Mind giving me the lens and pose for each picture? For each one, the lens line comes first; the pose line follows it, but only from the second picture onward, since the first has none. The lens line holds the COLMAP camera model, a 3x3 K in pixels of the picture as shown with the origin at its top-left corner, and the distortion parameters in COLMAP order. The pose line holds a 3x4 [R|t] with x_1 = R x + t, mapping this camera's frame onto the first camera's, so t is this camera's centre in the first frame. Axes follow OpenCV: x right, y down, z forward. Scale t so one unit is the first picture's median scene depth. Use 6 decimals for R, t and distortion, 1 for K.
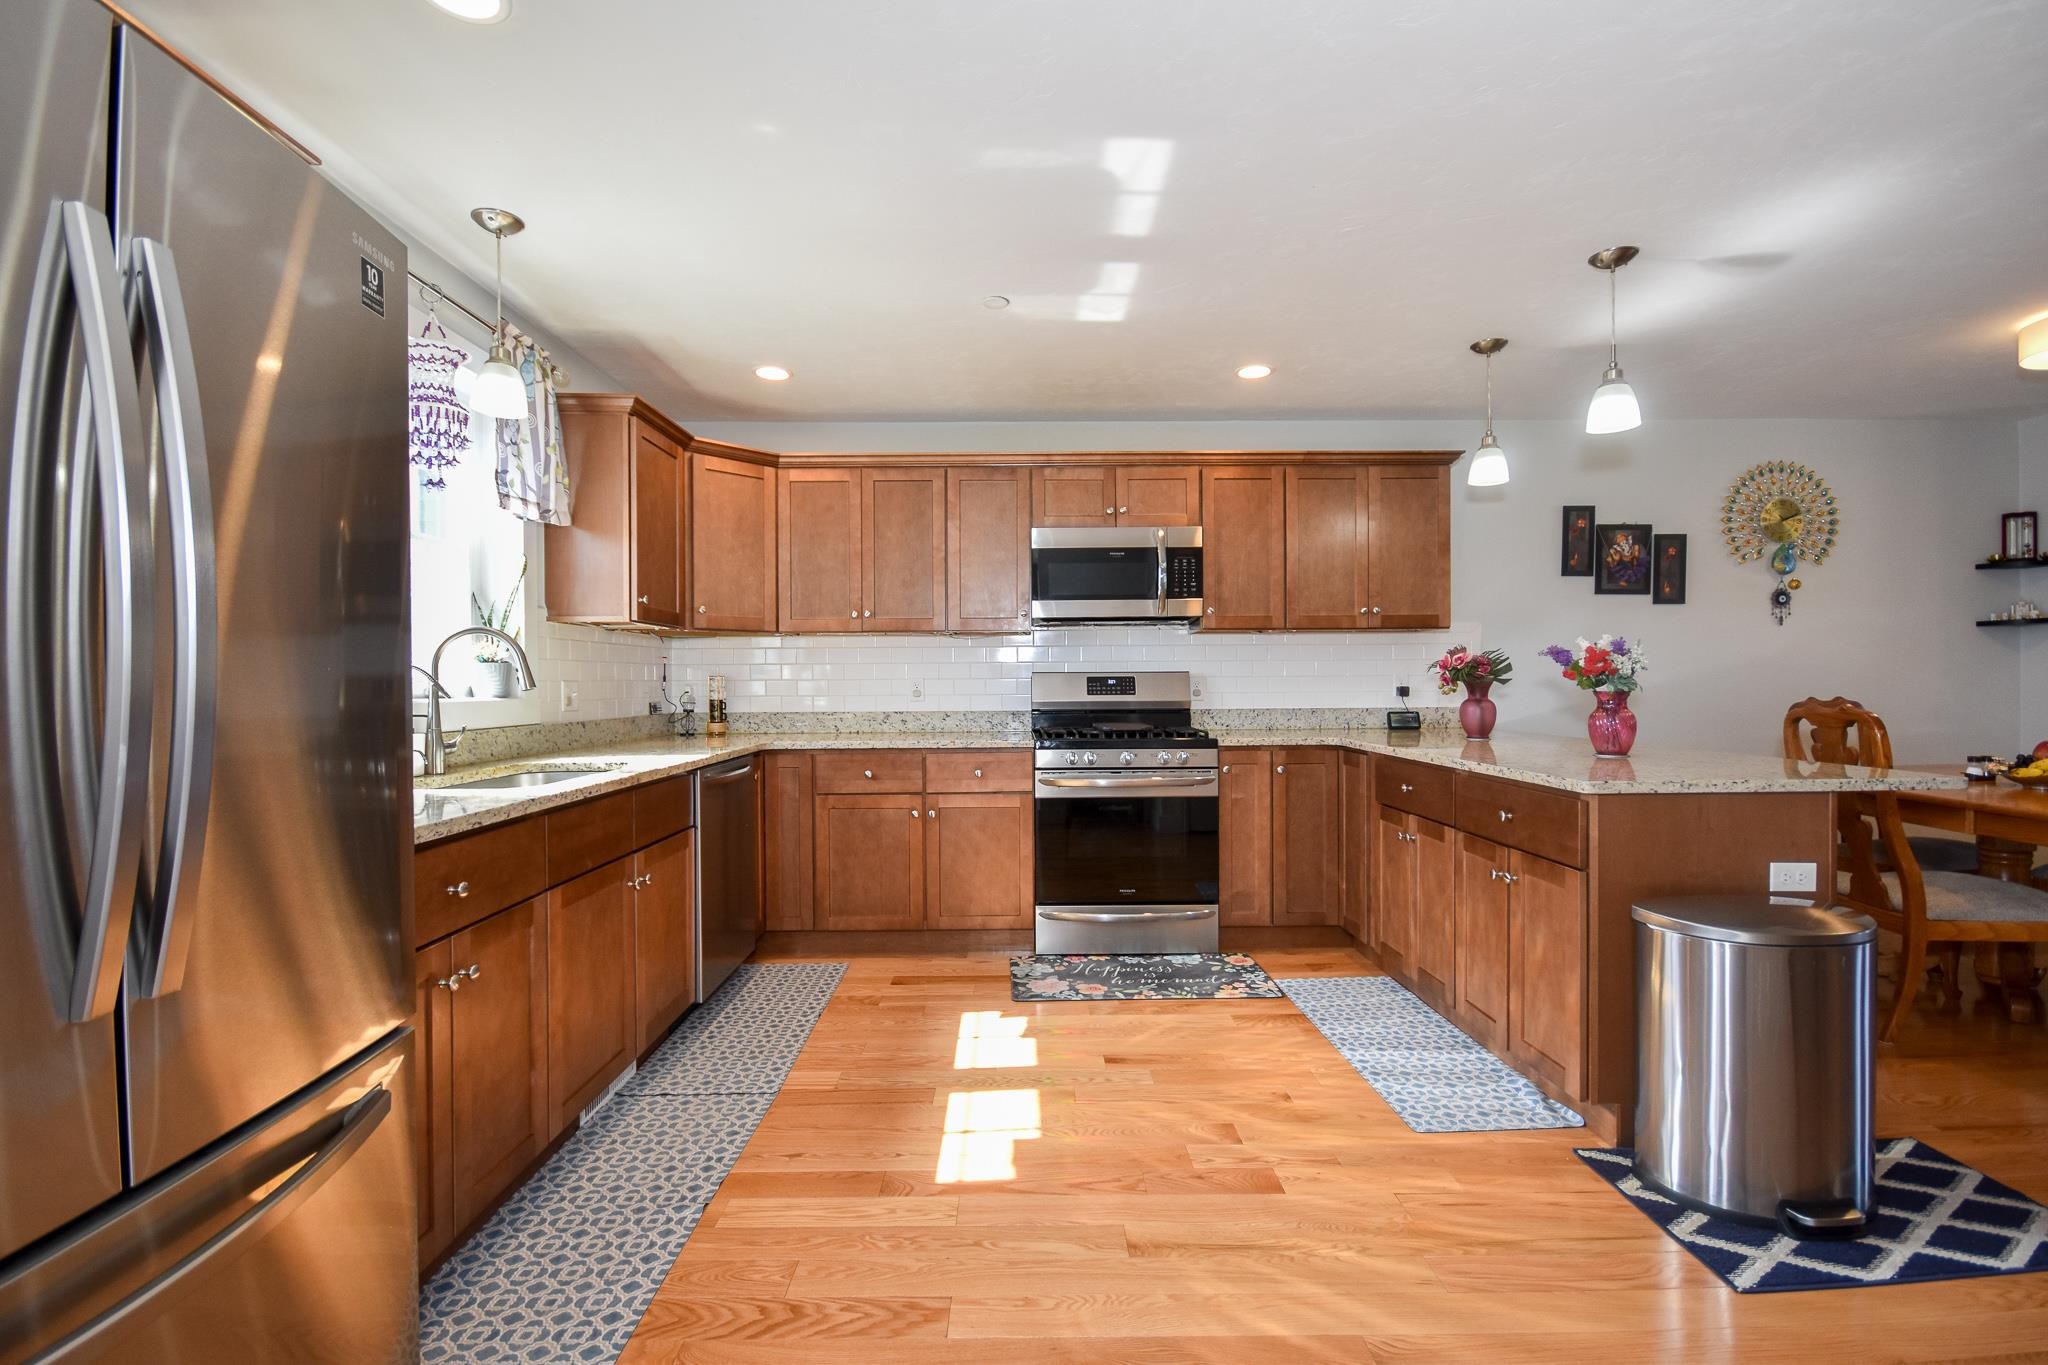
lens RADIAL K [[904.9, 0, 1037.9], [0, 904.9, 690.3], [0, 0, 1]] dist [0.002758, -0.007269]
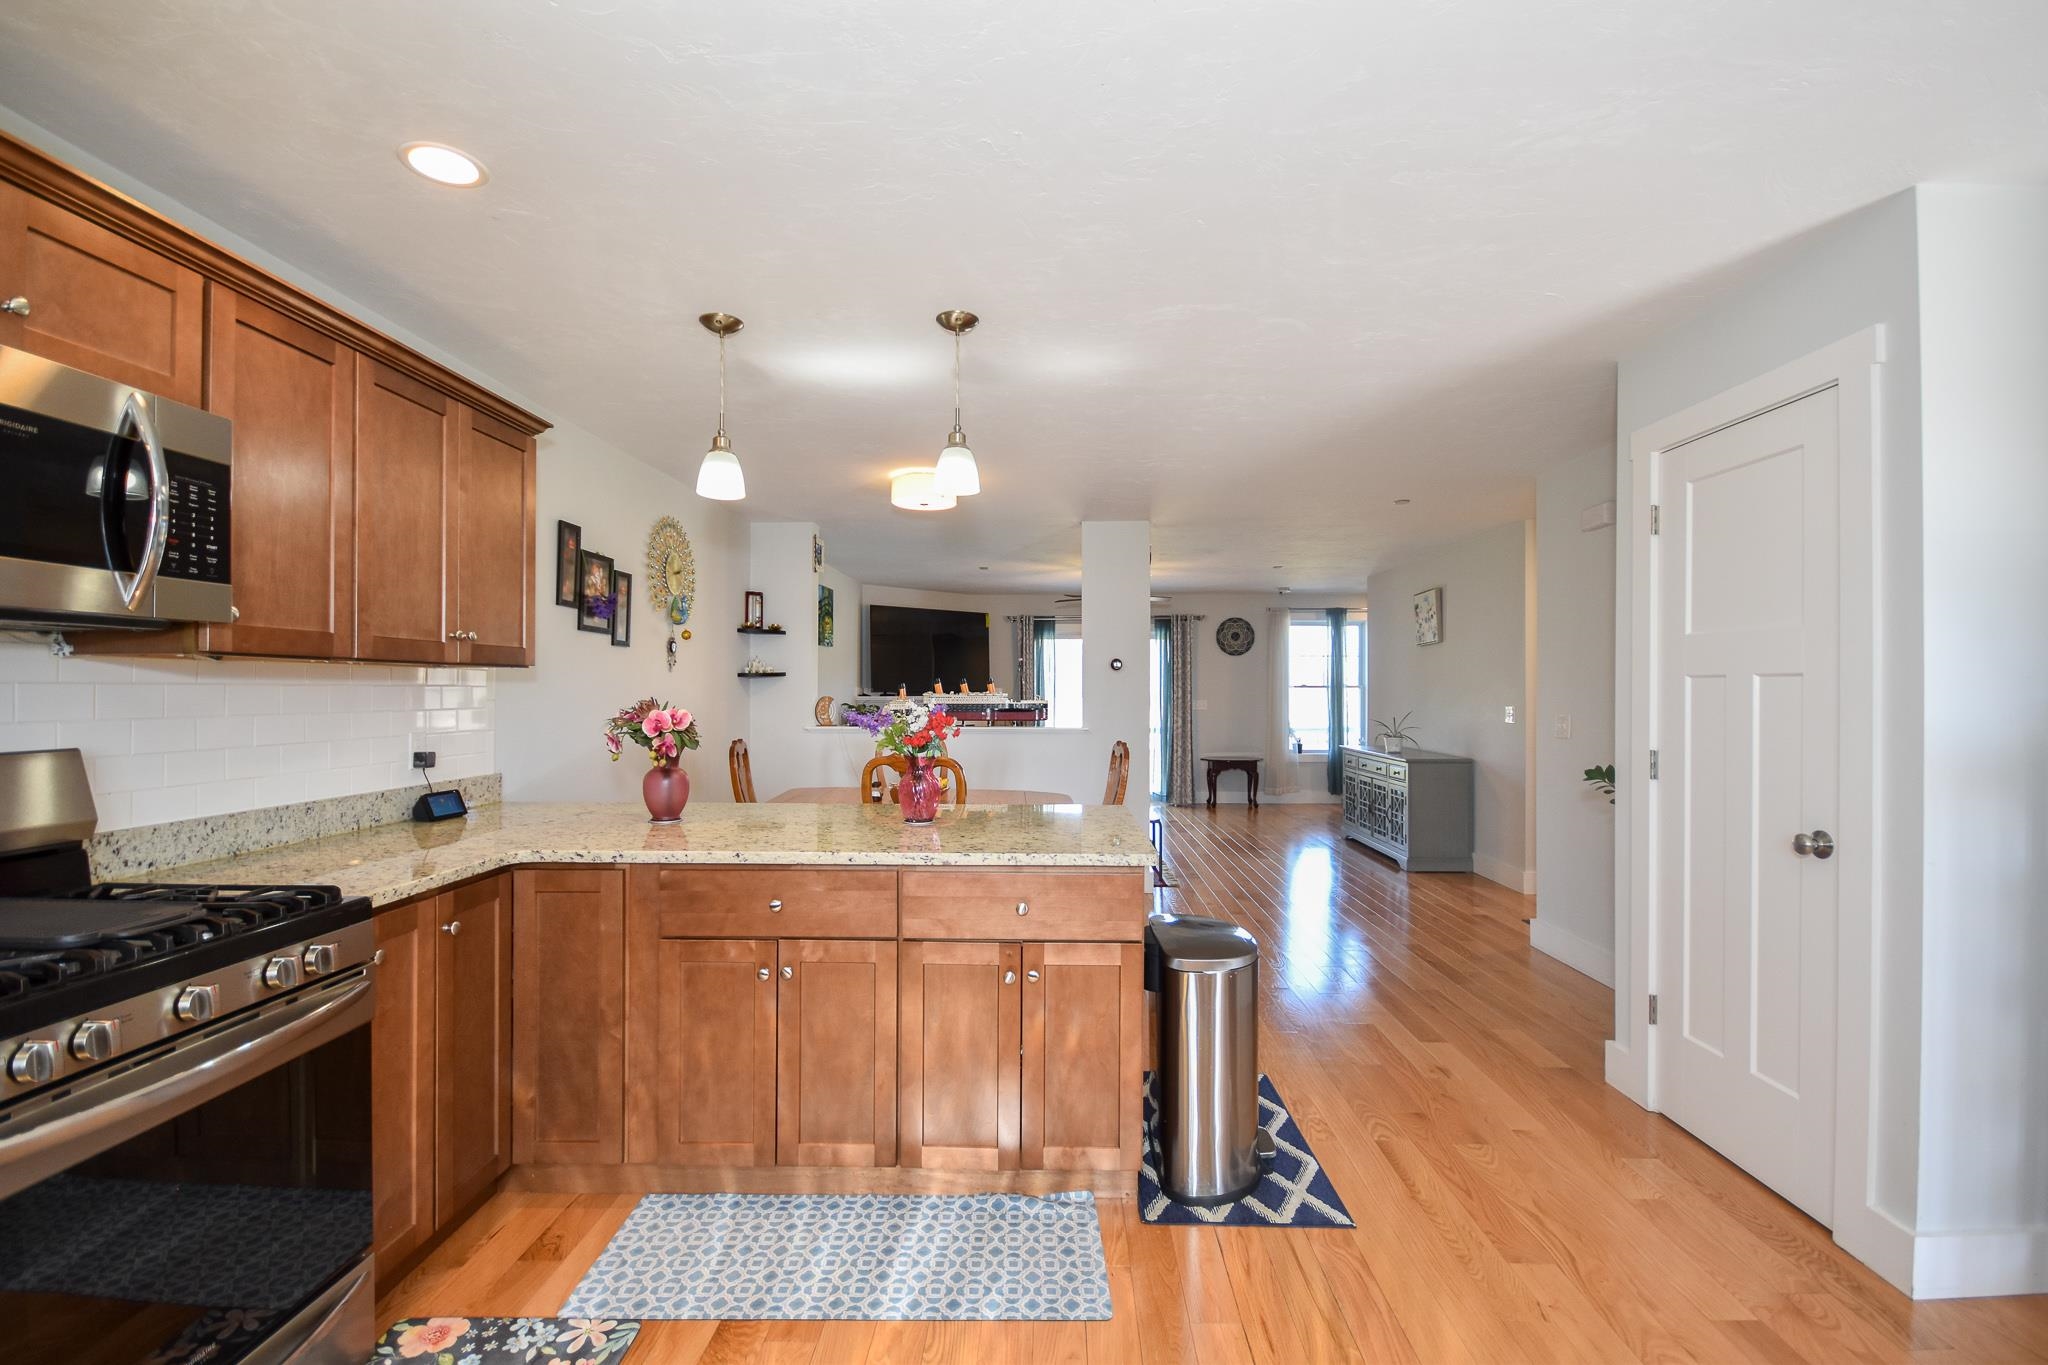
lens RADIAL K [[904.9, 0, 1019.0], [0, 904.9, 685.1], [0, 0, 1]] dist [0.002758, -0.007269]
pose [[0.052021, 0.012545, 0.998567, -0.254117], [0.012581, 0.999834, -0.013217, -0.045292], [-0.998567, 0.013251, 0.051855, 0.644016]]
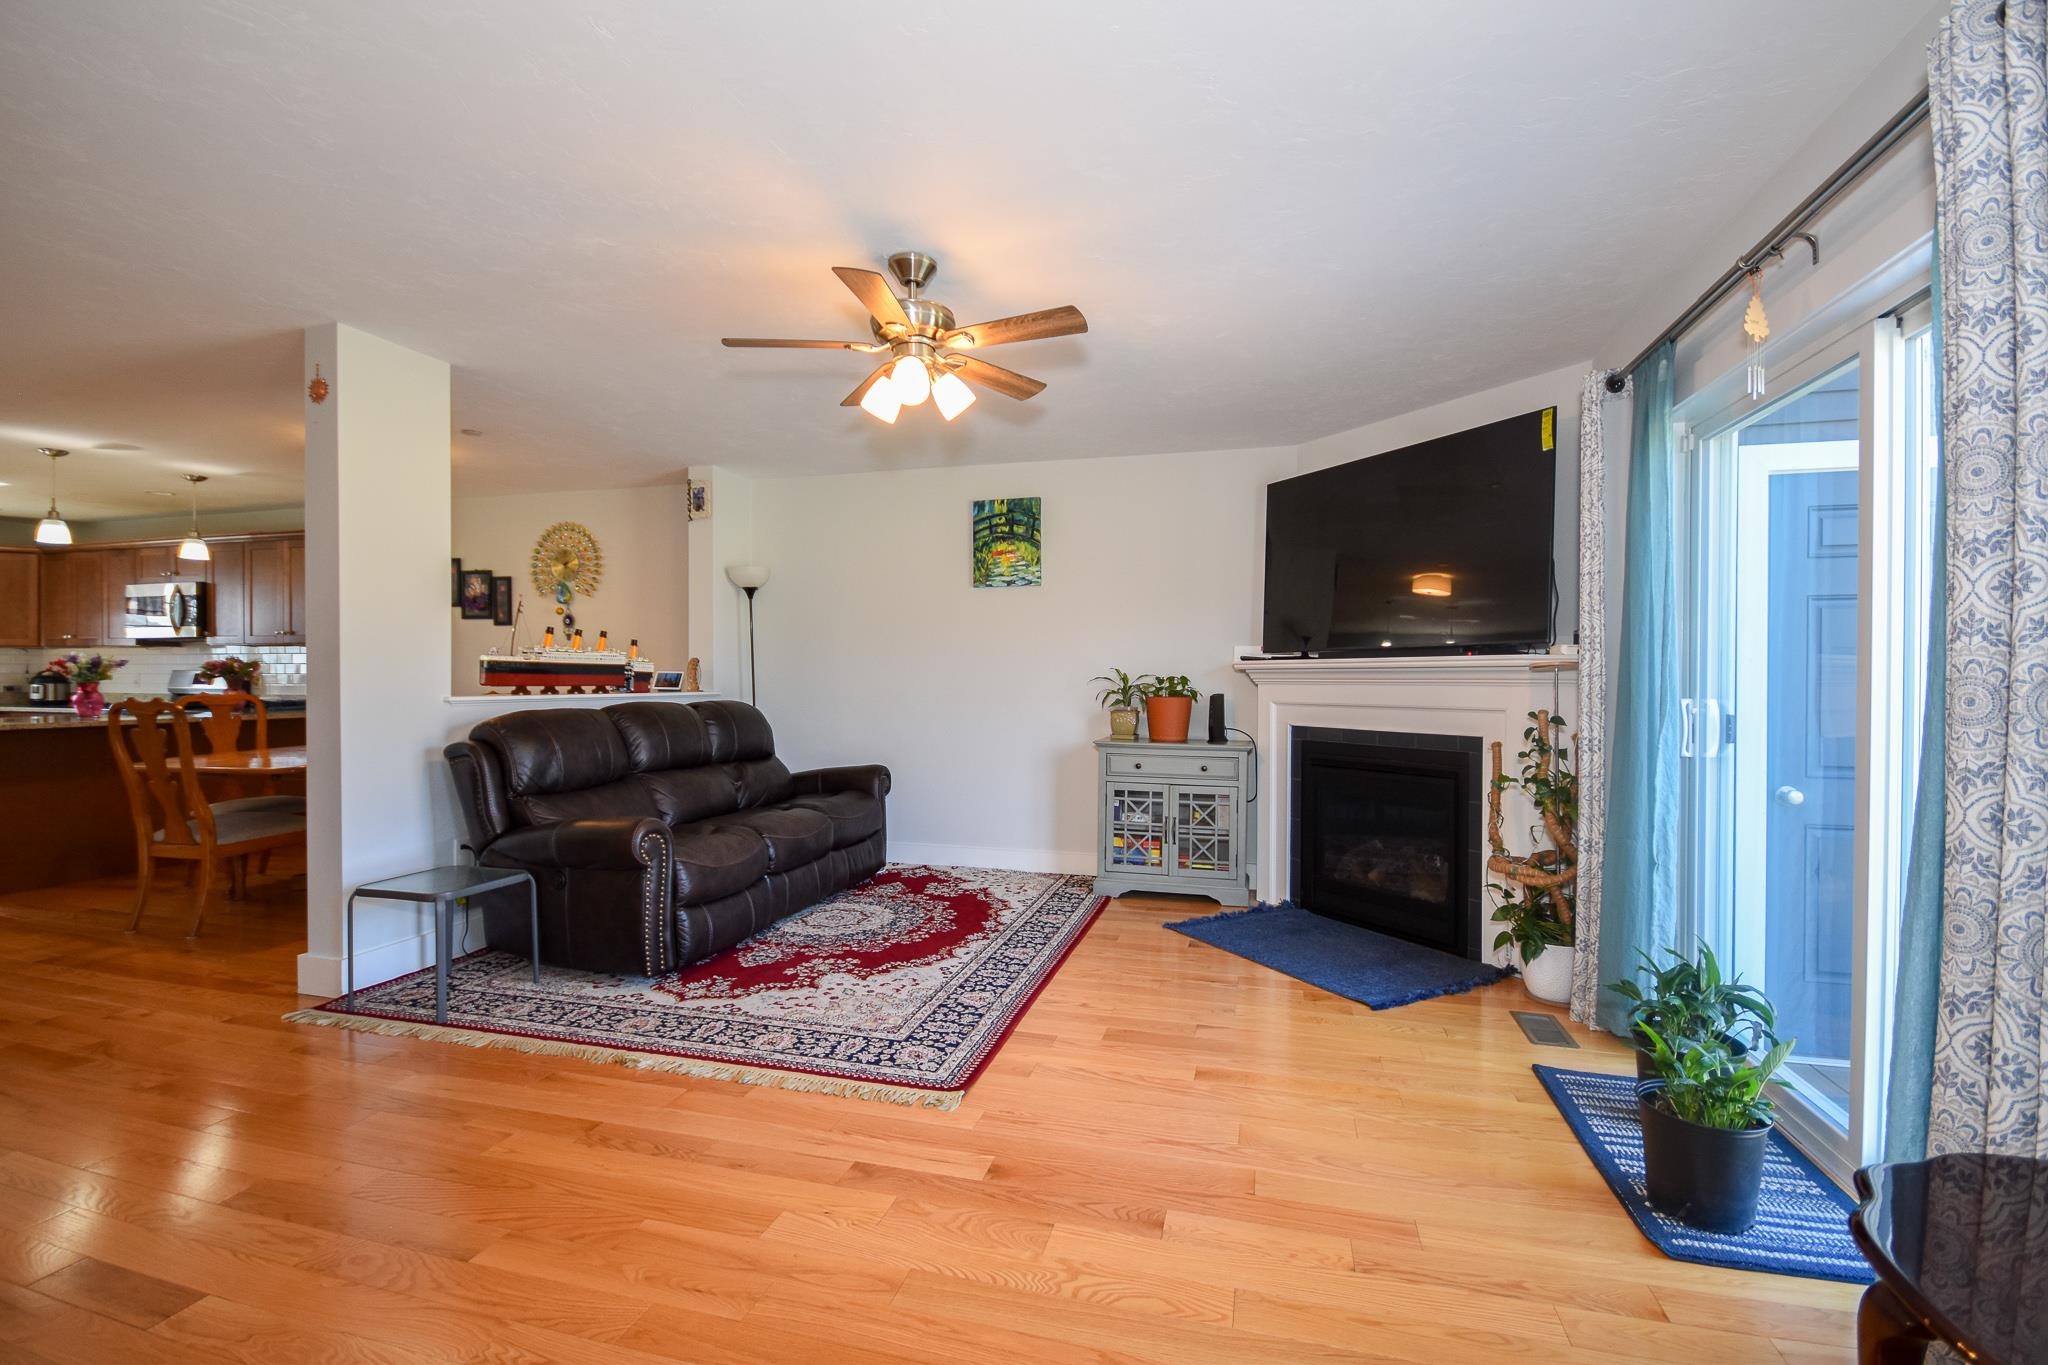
lens RADIAL K [[904.9, 0, 1011.8], [0, 904.9, 690.5], [0, 0, 1]] dist [0.002758, -0.007269]
pose [[0.956749, 0.014804, -0.290538, 2.227008], [-0.014324, 0.999890, 0.003776, -0.012689], [0.290562, 0.000549, 0.956856, -0.147776]]
